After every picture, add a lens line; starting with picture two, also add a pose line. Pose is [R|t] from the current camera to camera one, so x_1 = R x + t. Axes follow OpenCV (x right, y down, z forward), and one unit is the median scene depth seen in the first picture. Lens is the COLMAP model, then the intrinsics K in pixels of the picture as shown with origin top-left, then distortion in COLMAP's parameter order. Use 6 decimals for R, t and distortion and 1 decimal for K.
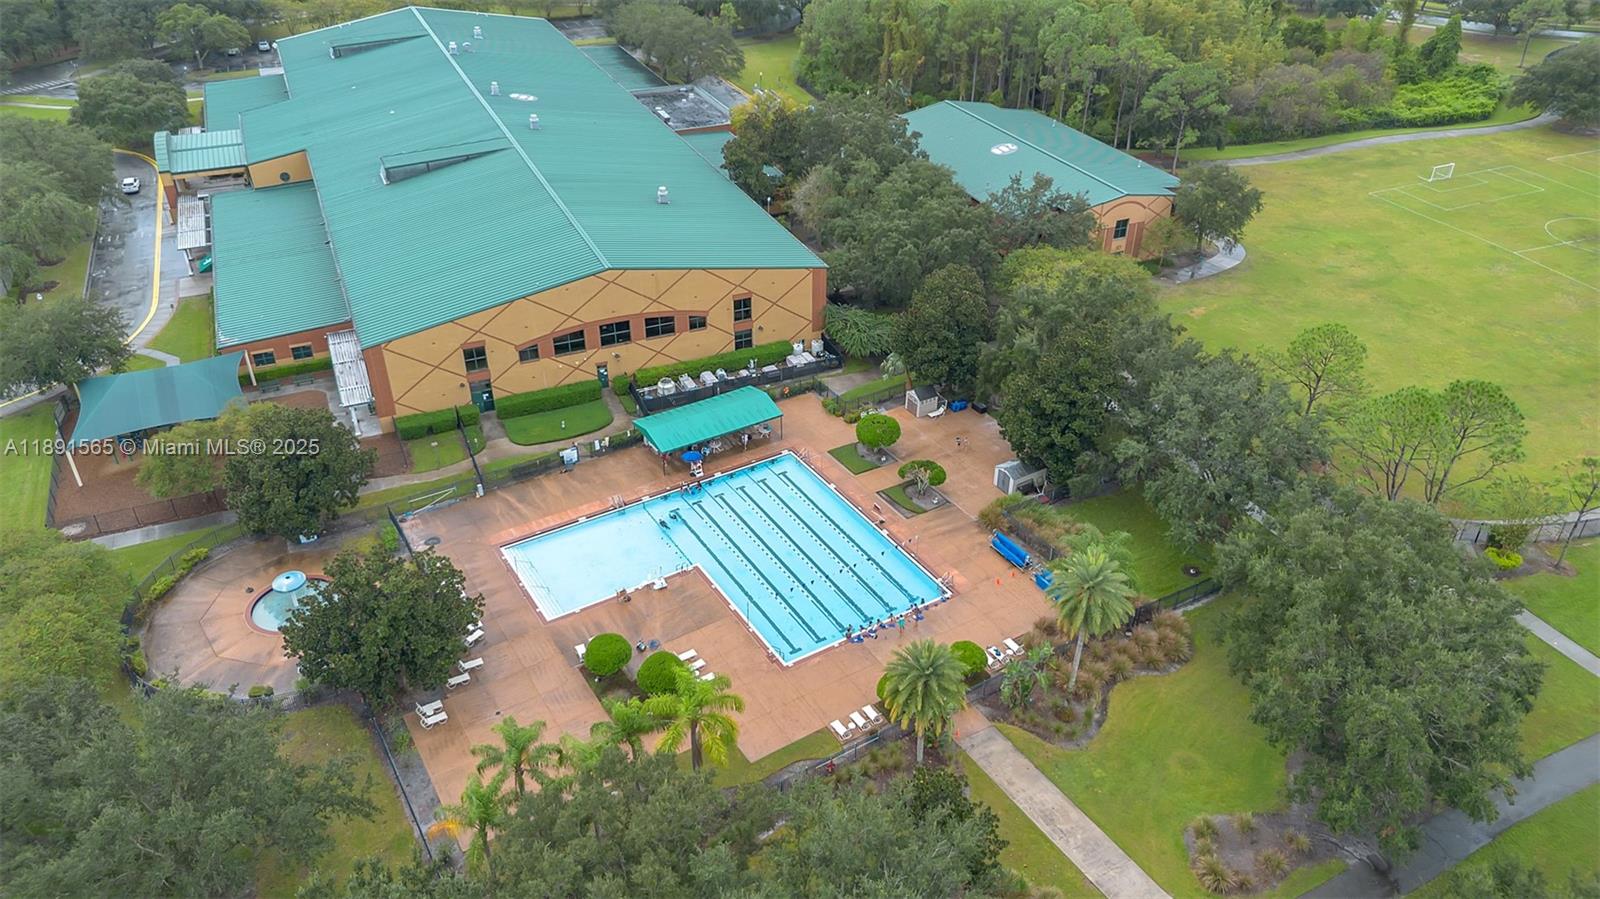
lens RADIAL K [[1148.4, 0, 794.2], [0, 1148.4, 445.9], [0, 0, 1]] dist [0.035832, -0.036982]
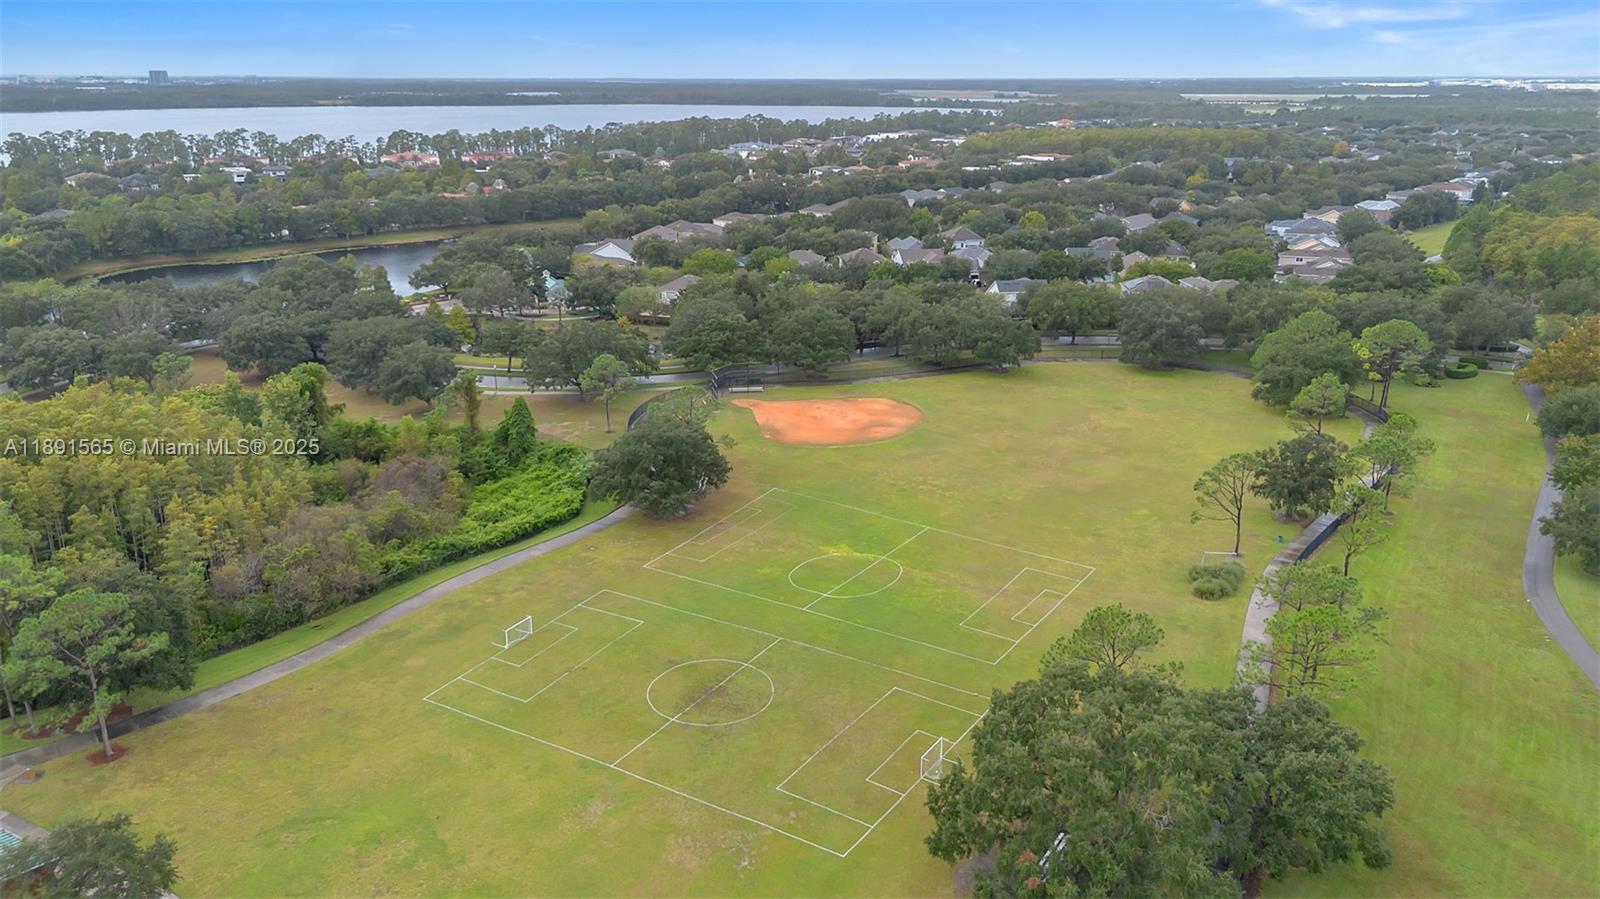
lens RADIAL K [[1148.4, 0, 802.6], [0, 1148.4, 450.6], [0, 0, 1]] dist [0.035832, -0.036982]
pose [[0.794873, -0.189824, 0.576320, 0.302410], [0.325283, 0.935100, -0.140641, -0.183407], [-0.512219, 0.299258, 0.805032, 0.277182]]
